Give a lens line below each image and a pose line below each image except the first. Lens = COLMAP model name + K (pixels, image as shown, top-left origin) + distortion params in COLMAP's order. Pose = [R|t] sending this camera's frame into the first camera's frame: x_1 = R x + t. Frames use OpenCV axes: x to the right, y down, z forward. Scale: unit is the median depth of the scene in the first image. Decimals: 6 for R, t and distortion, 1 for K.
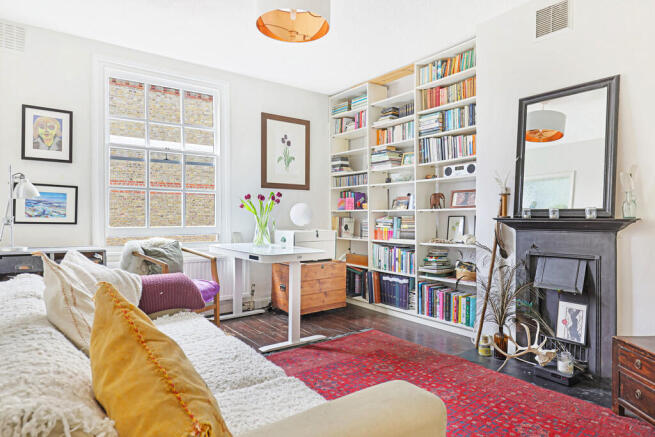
lens RADIAL K [[400.4, 0, 327.9], [0, 400.4, 218.3], [0, 0, 1]] dist [-0.001251, -0.001030]
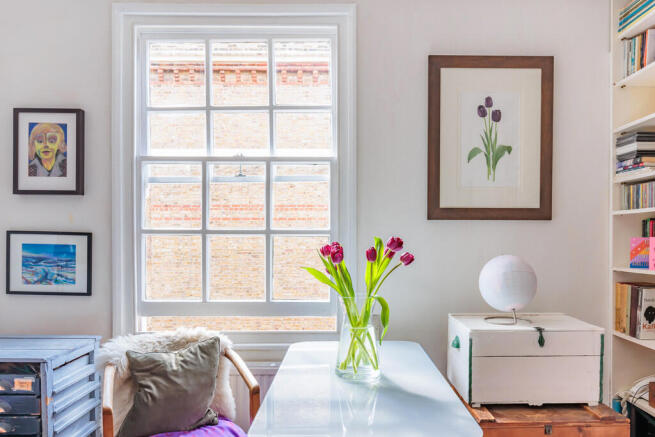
lens RADIAL K [[528.6, 0, 343.2], [0, 528.6, 245.8], [0, 0, 1]] dist [-0.004833, 0.000224]
pose [[0.806702, 0.003659, -0.590947, 0.145912], [0.000494, 0.999976, 0.006866, -0.063850], [0.590958, -0.005831, 0.806681, 0.570127]]
